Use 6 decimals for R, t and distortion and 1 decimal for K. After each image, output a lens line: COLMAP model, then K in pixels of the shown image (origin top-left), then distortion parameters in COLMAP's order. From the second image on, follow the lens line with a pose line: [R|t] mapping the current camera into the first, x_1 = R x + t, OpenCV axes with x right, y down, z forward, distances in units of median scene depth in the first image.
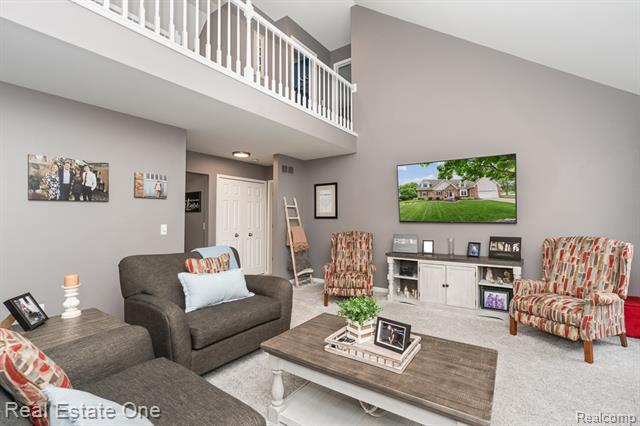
lens RADIAL K [[293.1, 0, 319.9], [0, 293.1, 215.1], [0, 0, 1]] dist [0.001419, 0.000096]
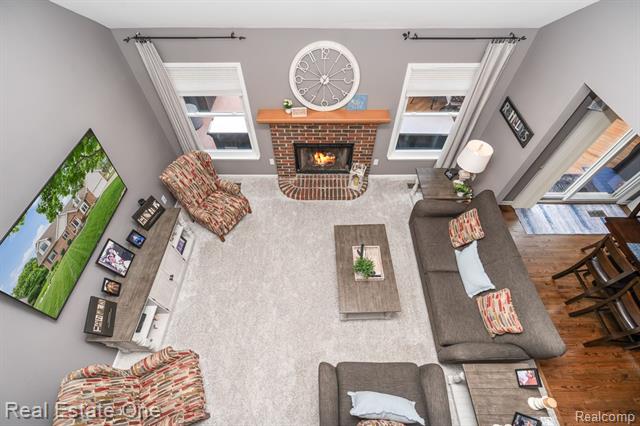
lens RADIAL K [[293.1, 0, 320.0], [0, 293.1, 212.6], [0, 0, 1]] dist [0.001419, 0.000096]
pose [[-0.578333, -0.647494, 0.496269, -0.180185], [-0.005456, 0.611378, 0.791320, -0.617631], [-0.815783, 0.454939, -0.357113, 0.799141]]
